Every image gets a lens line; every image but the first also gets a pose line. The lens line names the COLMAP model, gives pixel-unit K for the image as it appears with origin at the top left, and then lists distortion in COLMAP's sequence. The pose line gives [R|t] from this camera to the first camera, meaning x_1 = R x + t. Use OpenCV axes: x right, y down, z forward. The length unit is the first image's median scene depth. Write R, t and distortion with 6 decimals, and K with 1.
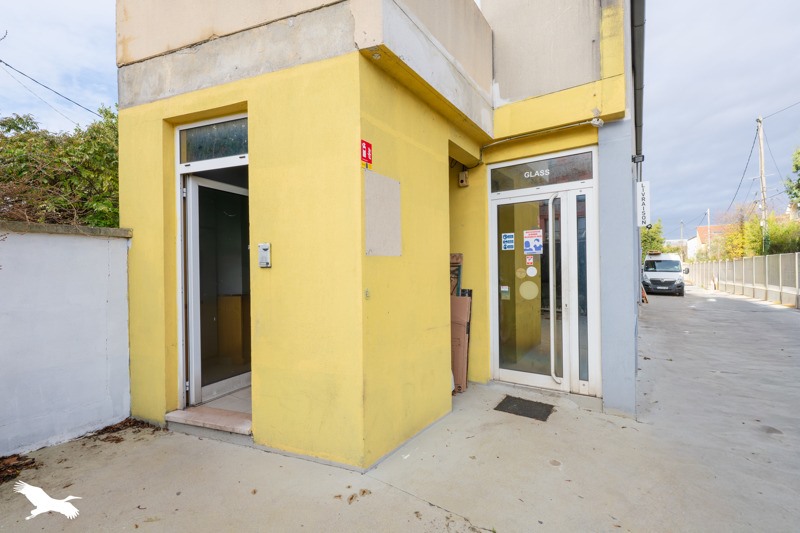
lens RADIAL K [[356.3, 0, 398.9], [0, 356.3, 269.6], [0, 0, 1]] dist [0.001287, 0.000309]
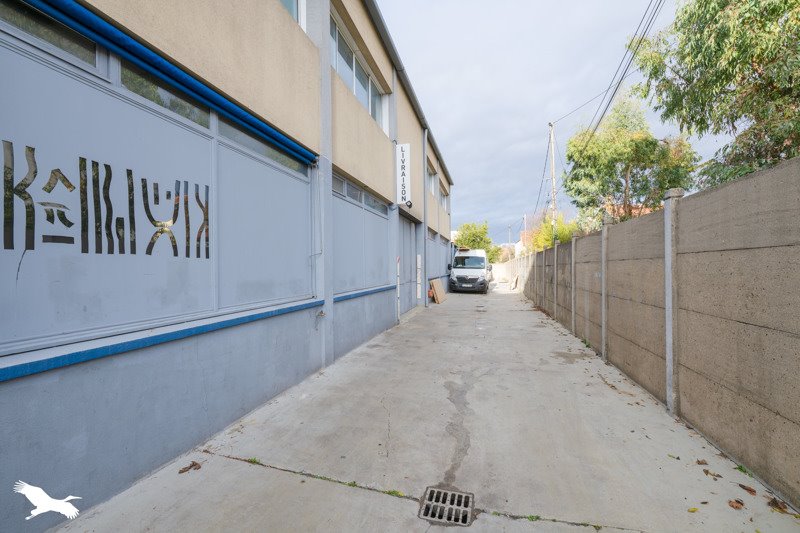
lens RADIAL K [[356.3, 0, 400.6], [0, 356.3, 267.3], [0, 0, 1]] dist [0.001287, 0.000309]
pose [[0.940694, 0.006907, 0.339186, 0.252840], [-0.004832, 0.999964, -0.006964, 0.010249], [-0.339222, 0.004912, 0.940694, 0.175870]]
